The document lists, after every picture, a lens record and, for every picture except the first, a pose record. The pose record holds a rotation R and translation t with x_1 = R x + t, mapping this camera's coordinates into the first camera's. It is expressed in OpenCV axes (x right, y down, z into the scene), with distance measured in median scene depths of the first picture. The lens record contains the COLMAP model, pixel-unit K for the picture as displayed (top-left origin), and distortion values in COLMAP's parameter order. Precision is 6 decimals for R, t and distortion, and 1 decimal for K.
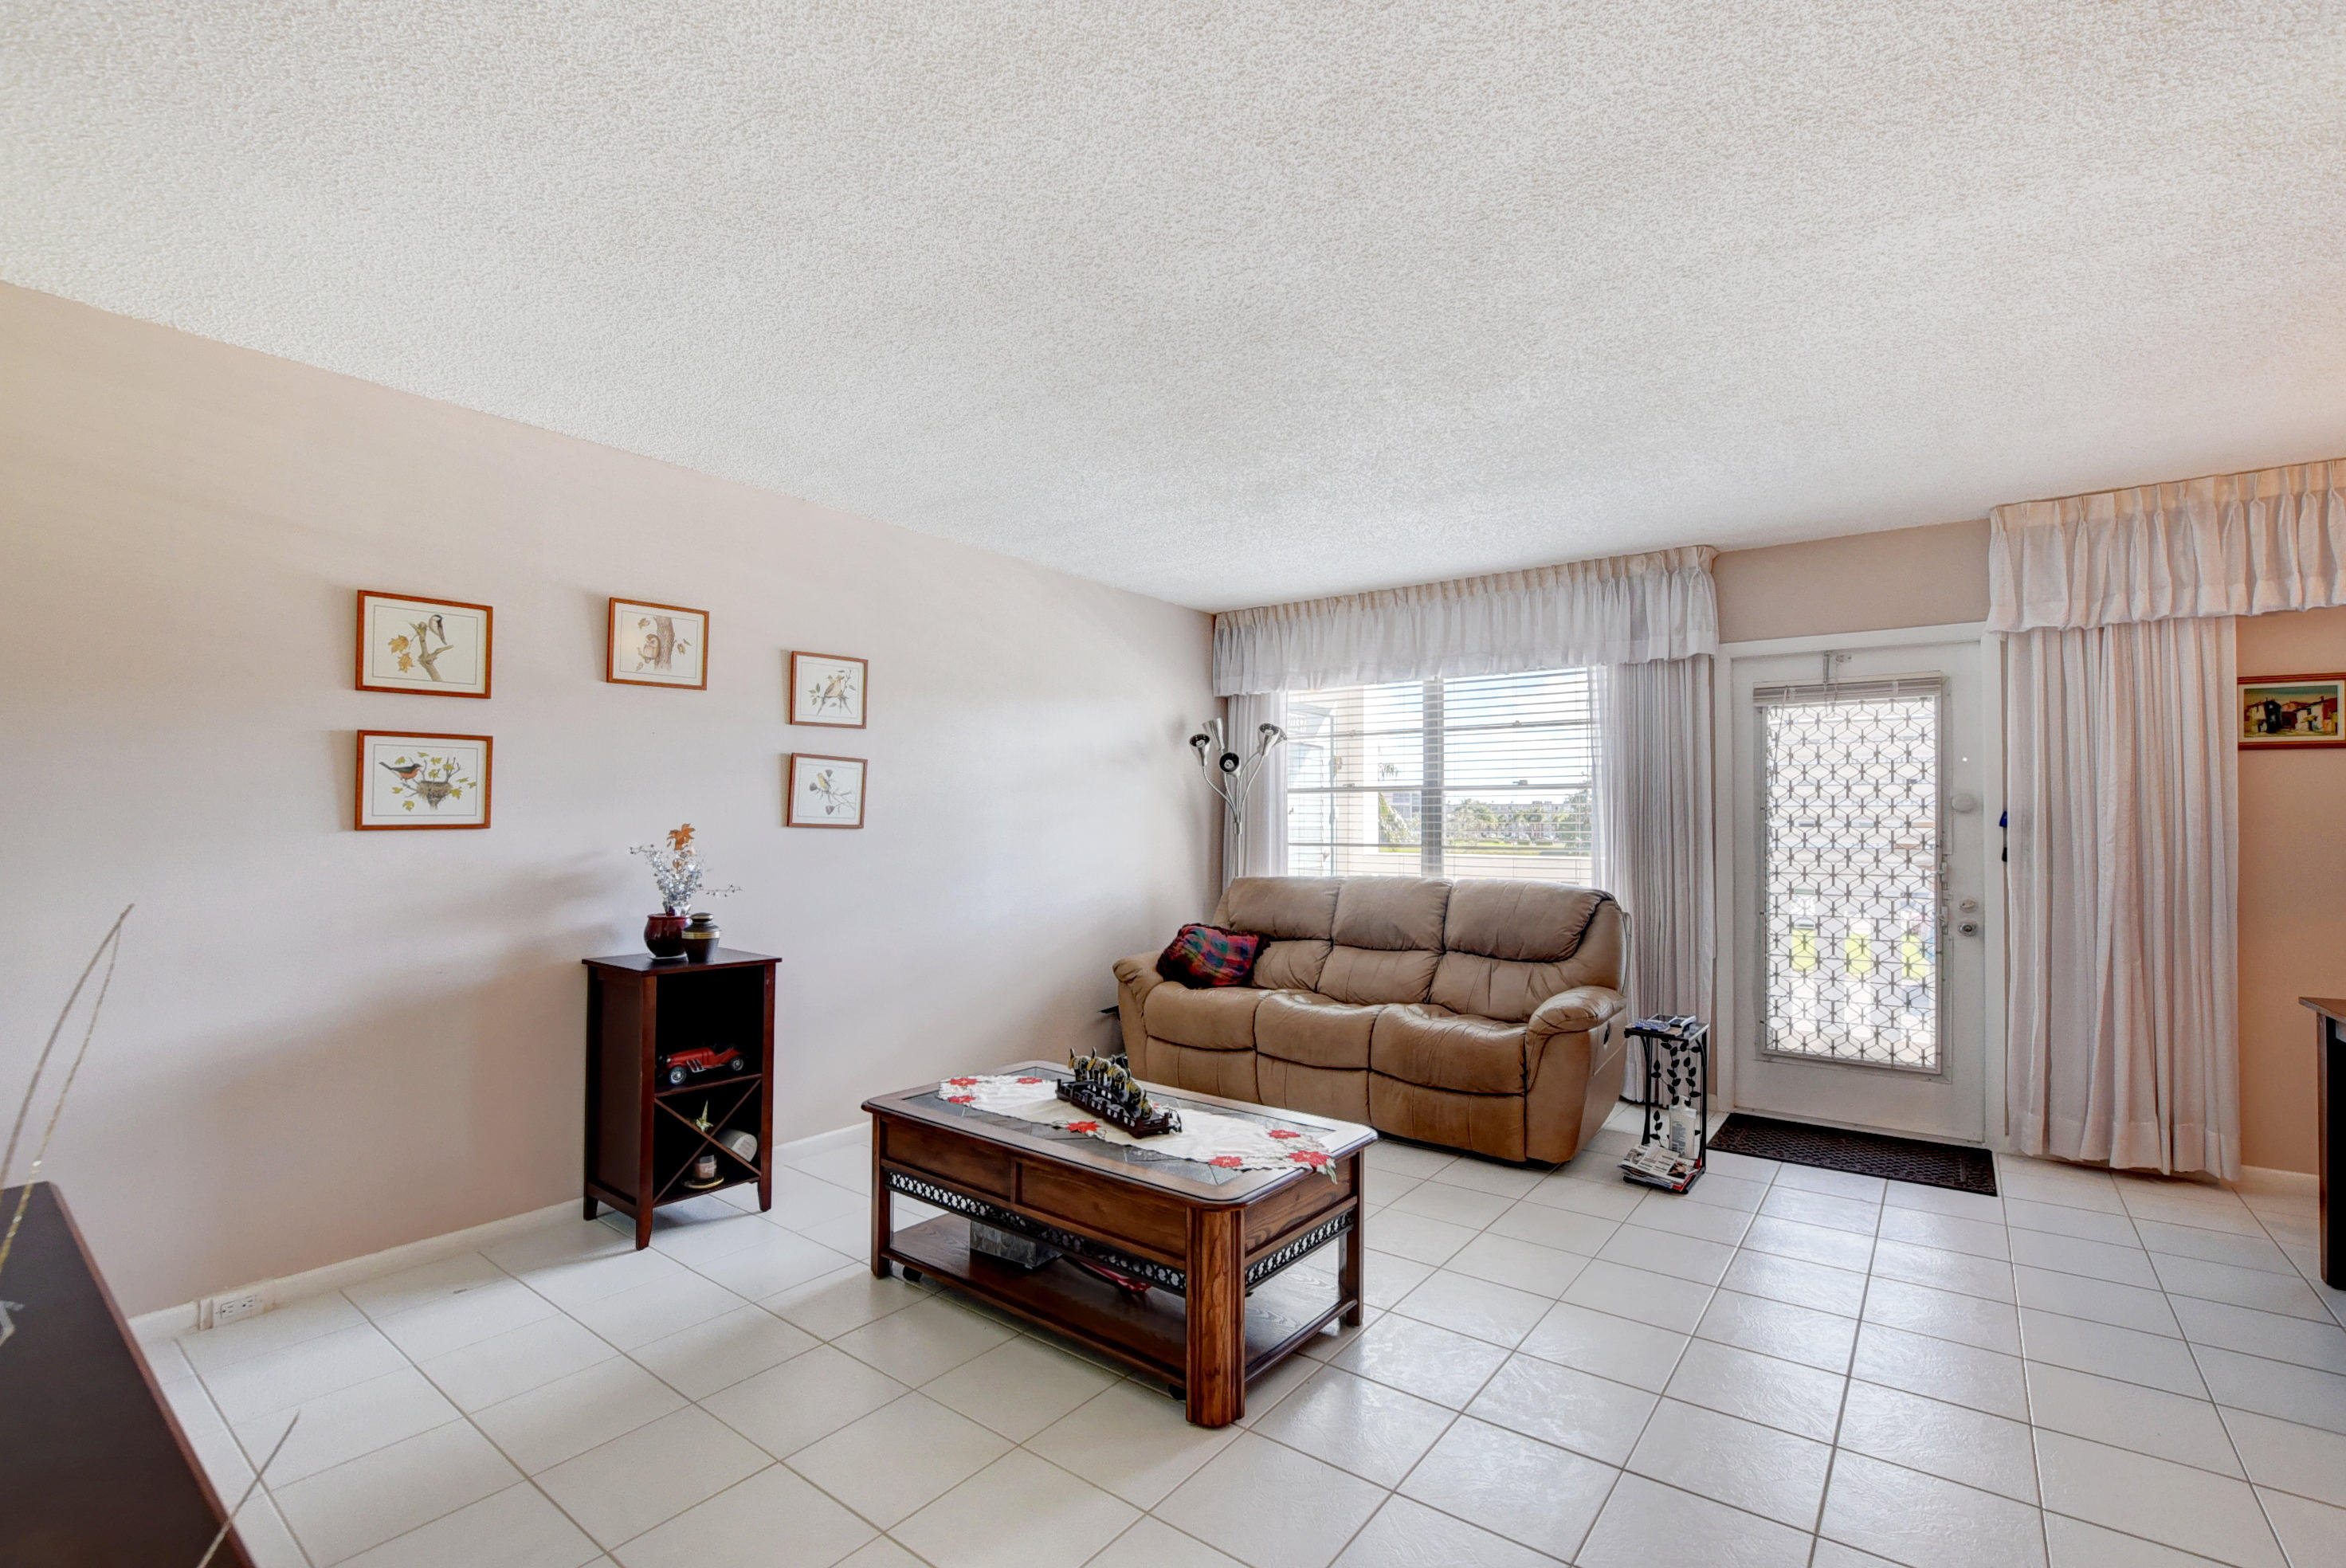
lens RADIAL K [[1036.3, 0, 1183.3], [0, 1036.3, 793.0], [0, 0, 1]] dist [-0.023189, 0.001662]
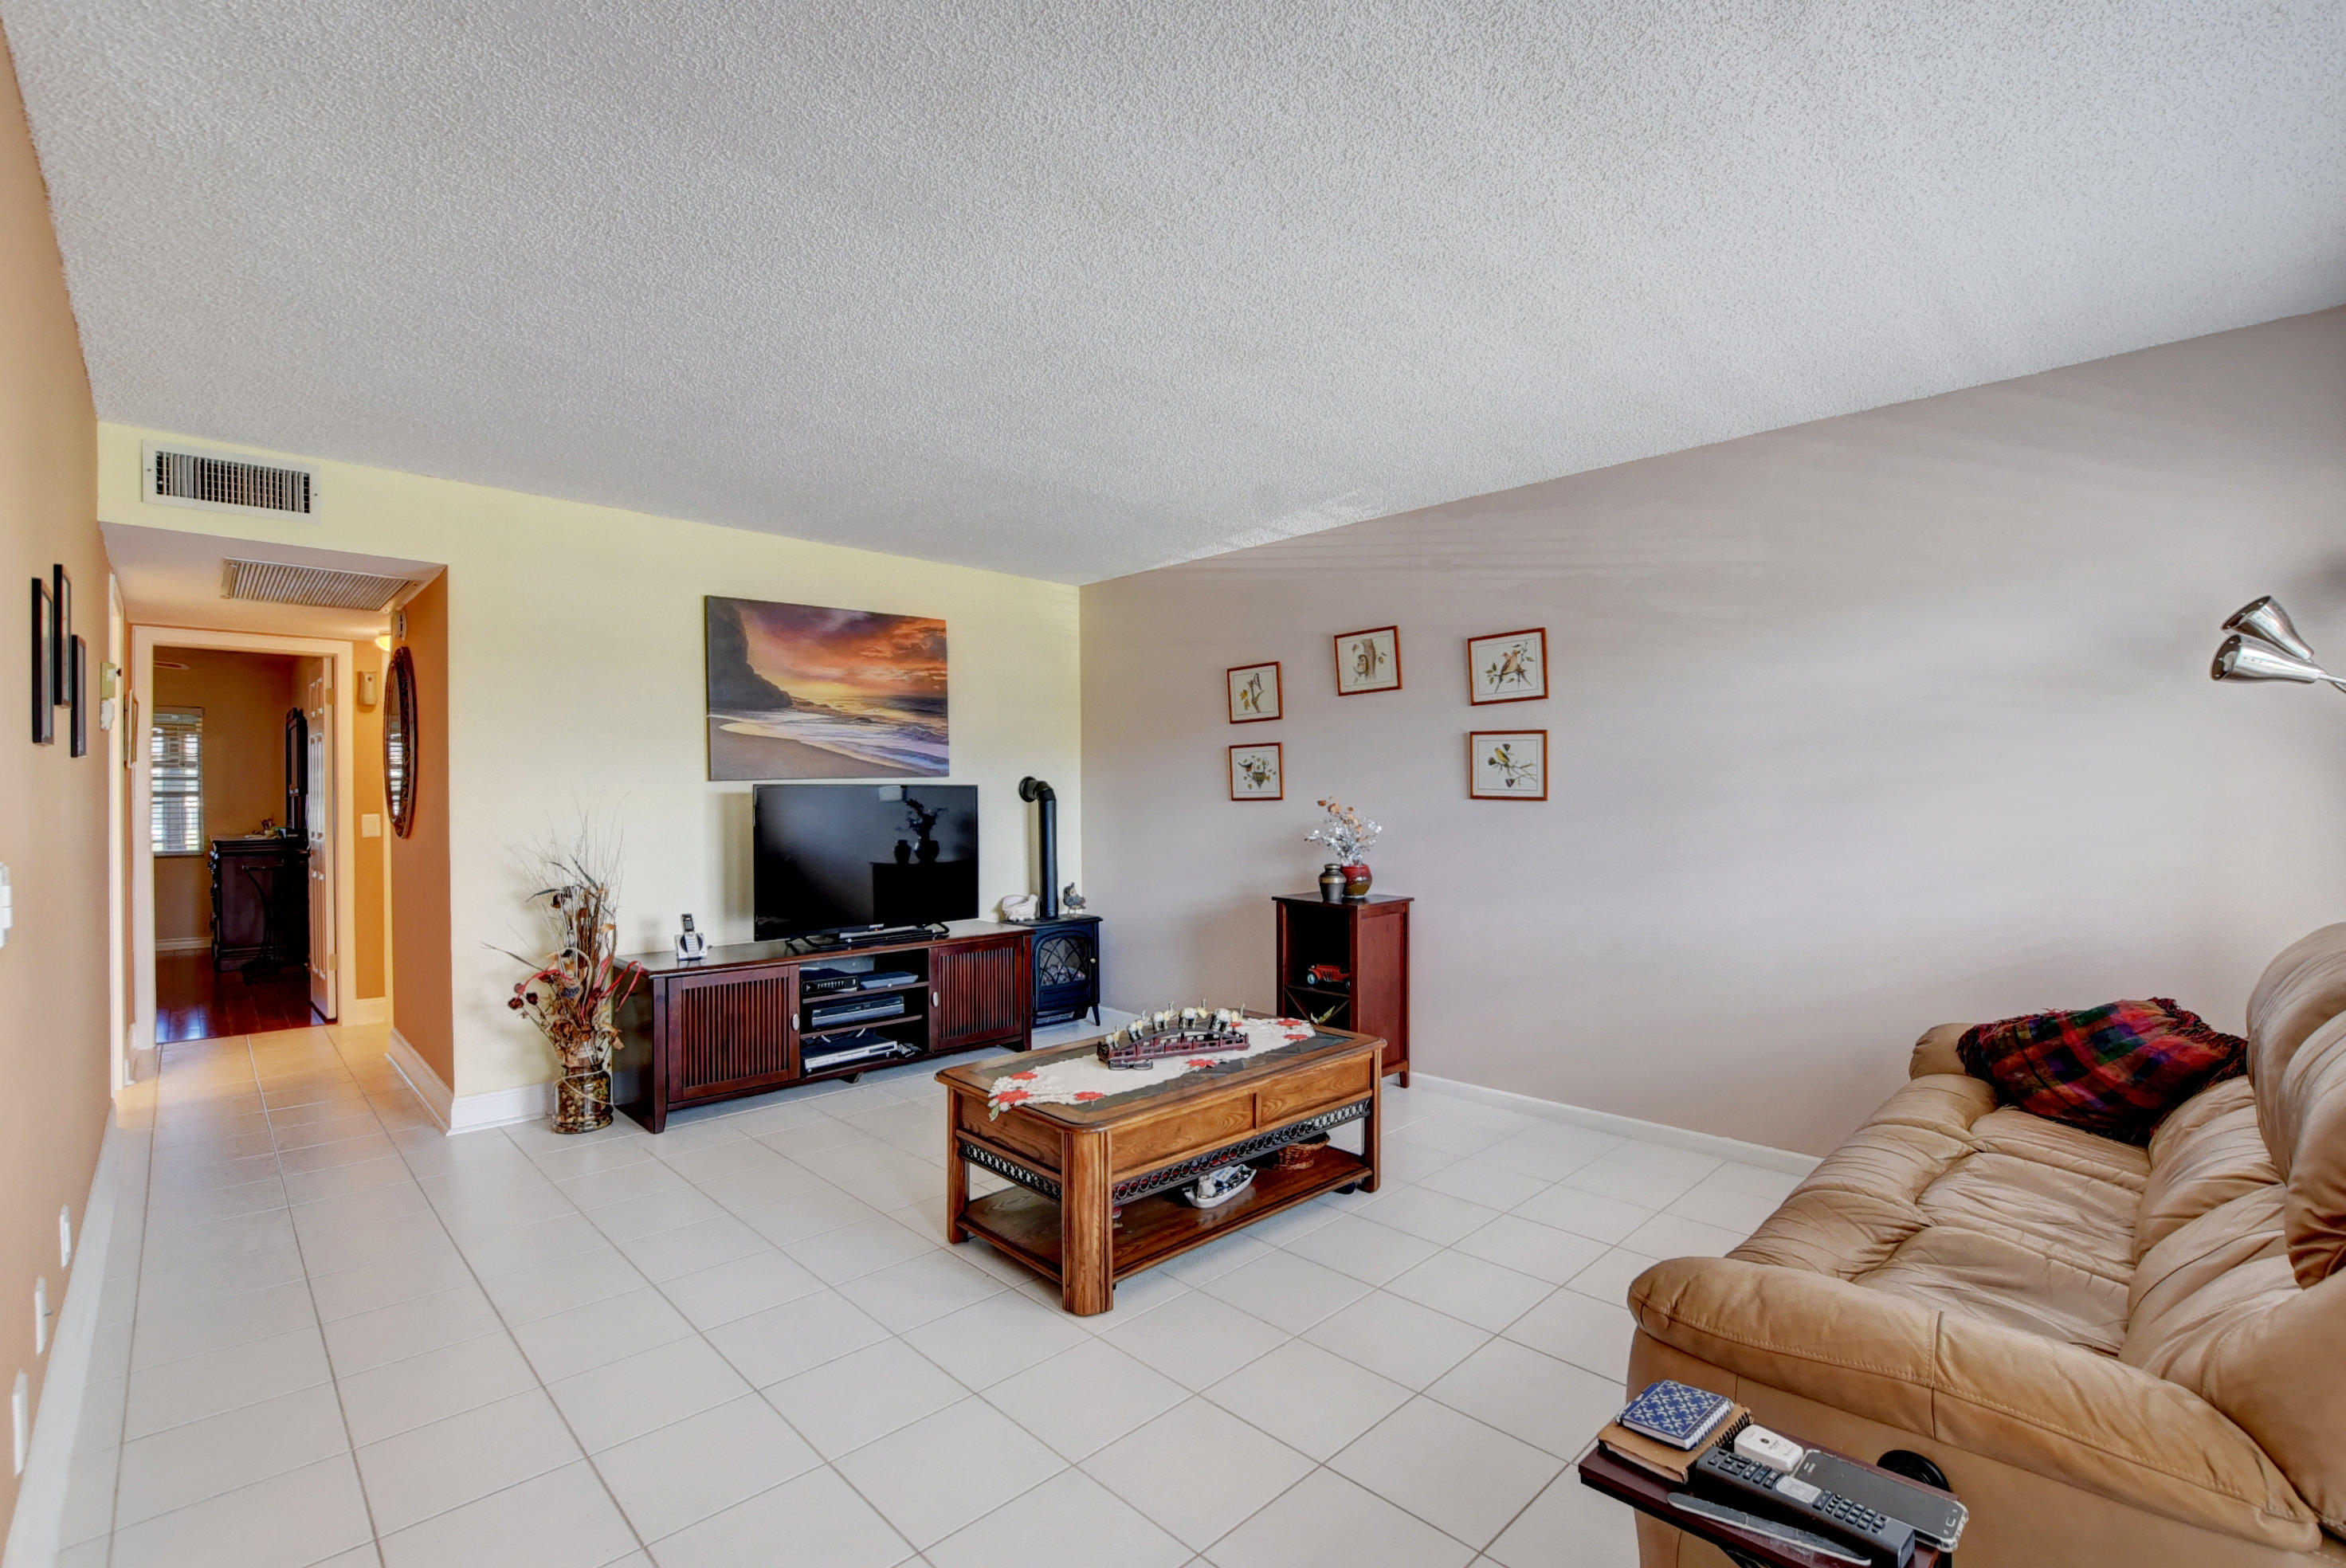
lens RADIAL K [[1036.3, 0, 1176.1], [0, 1036.3, 792.7], [0, 0, 1]] dist [-0.023189, 0.001662]
pose [[-0.150340, -0.008560, -0.988597, 1.984886], [0.027207, 0.999548, -0.012793, 0.082921], [0.988260, -0.028820, -0.150039, 2.252829]]
